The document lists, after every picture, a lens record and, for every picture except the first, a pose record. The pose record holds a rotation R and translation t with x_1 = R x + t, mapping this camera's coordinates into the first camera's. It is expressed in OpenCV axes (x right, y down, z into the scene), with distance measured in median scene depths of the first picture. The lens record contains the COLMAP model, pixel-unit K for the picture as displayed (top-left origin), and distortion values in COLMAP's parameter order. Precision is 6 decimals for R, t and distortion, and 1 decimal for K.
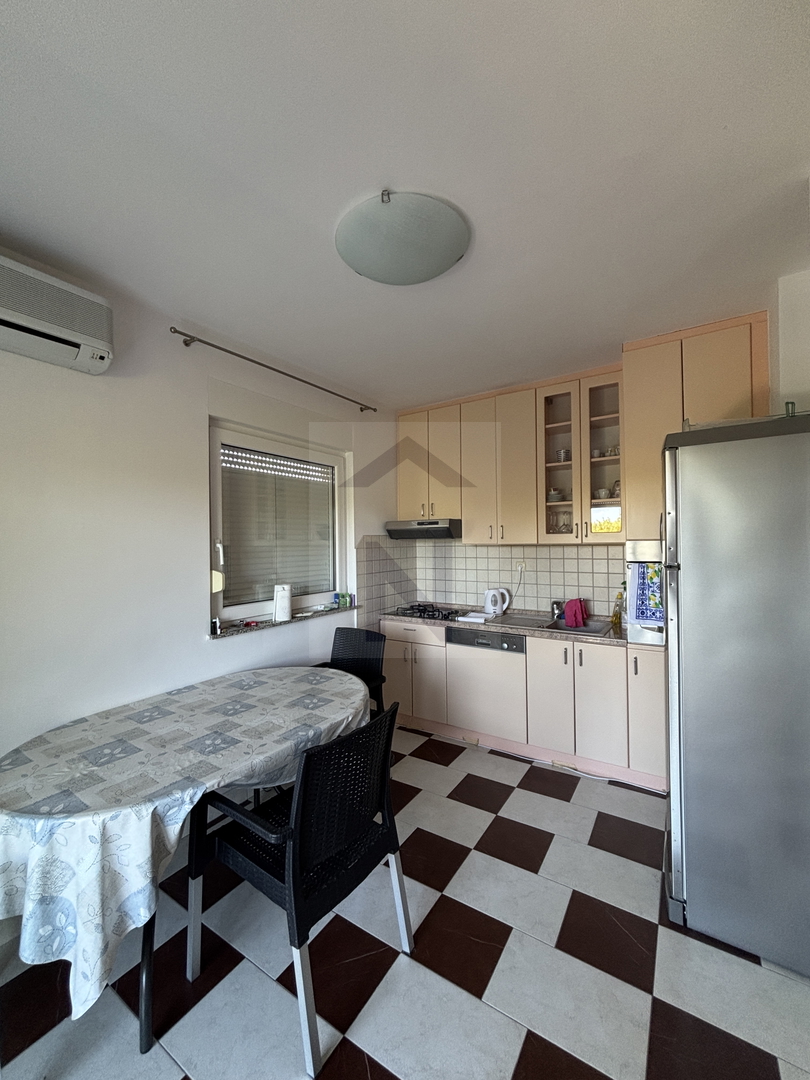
lens RADIAL K [[434.6, 0, 404.1], [0, 434.6, 539.1], [0, 0, 1]] dist [0.003592, 0.000366]
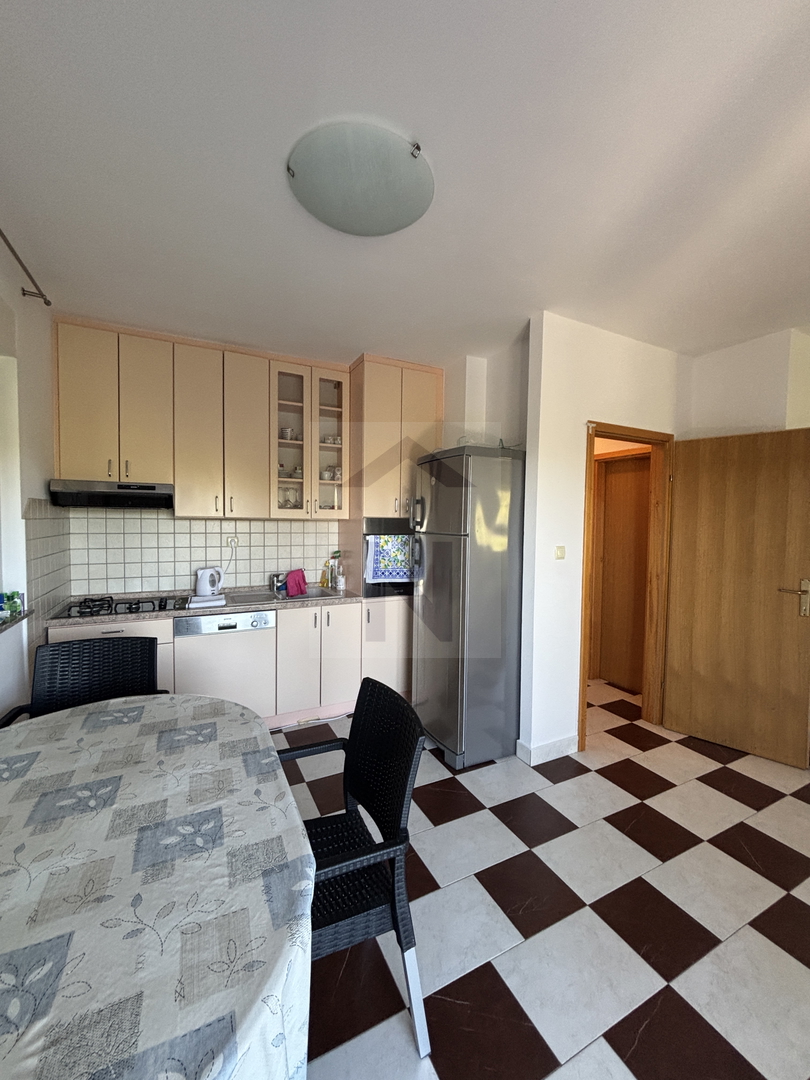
lens RADIAL K [[434.6, 0, 408.2], [0, 434.6, 539.2], [0, 0, 1]] dist [0.003592, 0.000366]
pose [[0.494616, -0.017348, 0.868938, -0.422751], [-0.027124, 0.999006, 0.035384, 0.015979], [-0.868688, -0.041070, 0.493654, 0.237967]]
